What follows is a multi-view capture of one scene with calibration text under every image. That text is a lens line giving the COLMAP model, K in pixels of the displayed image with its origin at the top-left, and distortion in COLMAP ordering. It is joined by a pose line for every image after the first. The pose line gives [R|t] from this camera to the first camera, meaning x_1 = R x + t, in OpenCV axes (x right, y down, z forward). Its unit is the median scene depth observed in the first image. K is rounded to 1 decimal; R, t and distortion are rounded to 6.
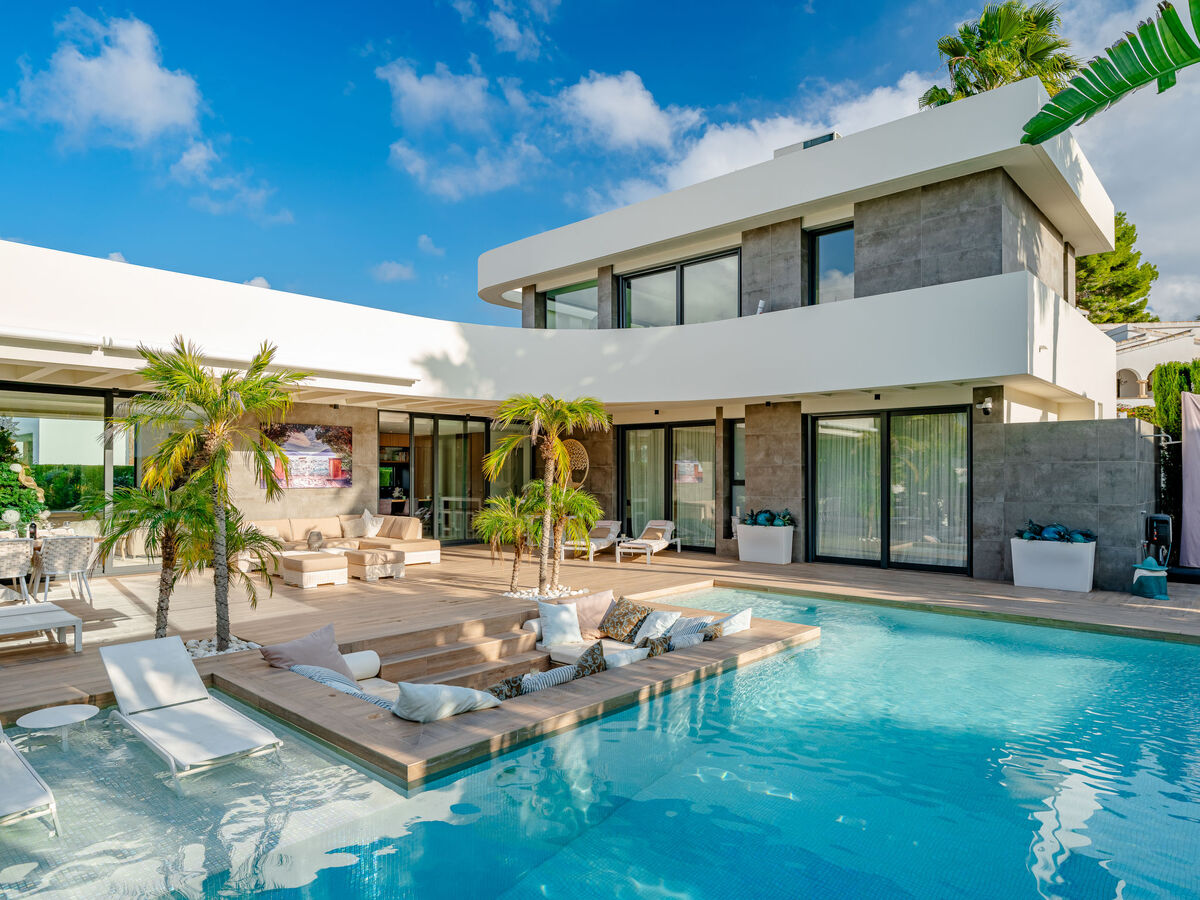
lens RADIAL K [[734.9, 0, 598.0], [0, 734.9, 436.1], [0, 0, 1]] dist [-0.006893, -0.000834]
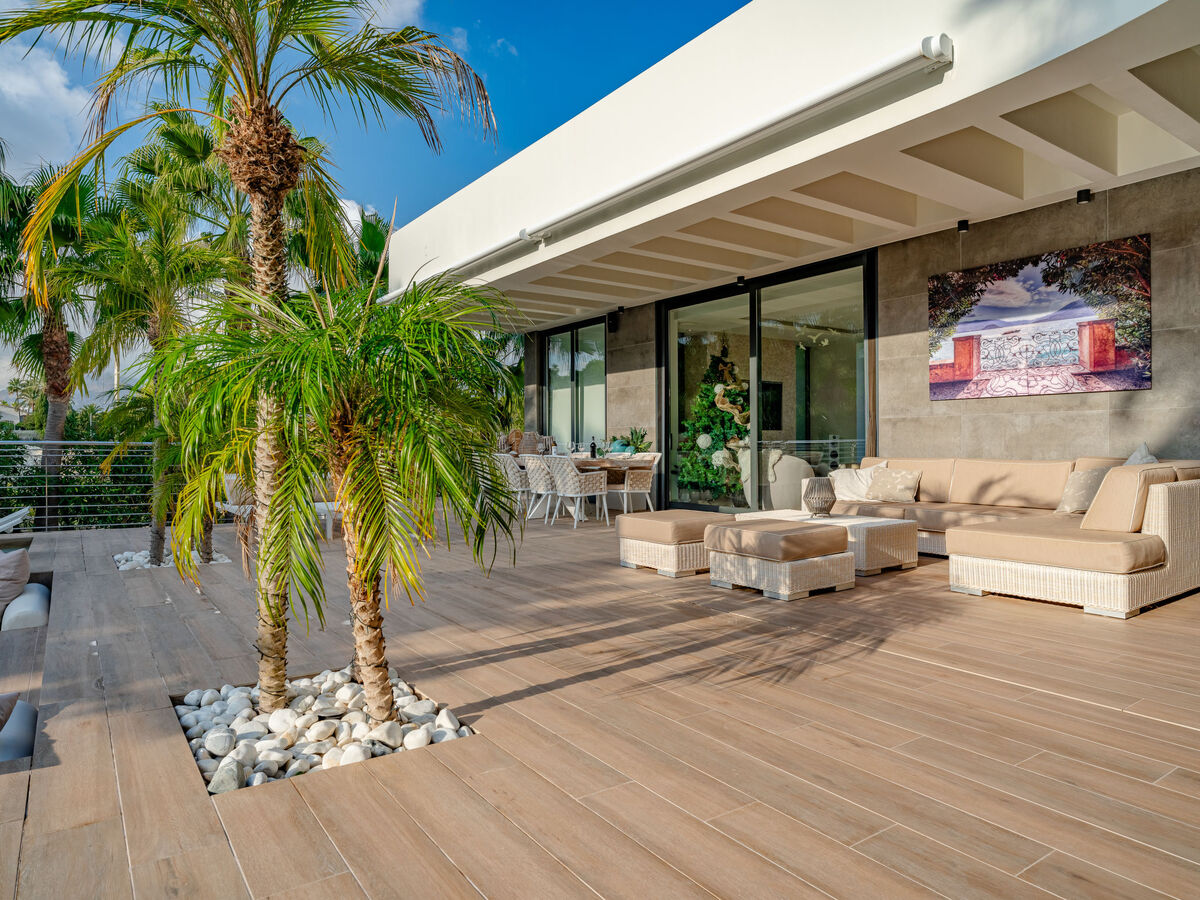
lens RADIAL K [[731.2, 0, 597.7], [0, 731.2, 447.2], [0, 0, 1]] dist [-0.002069, 0.002796]
pose [[-0.211115, 0.003125, -0.977456, 0.107159], [0.051565, 0.998638, -0.007944, 0.092988], [0.976100, -0.052080, -0.210988, 0.836451]]
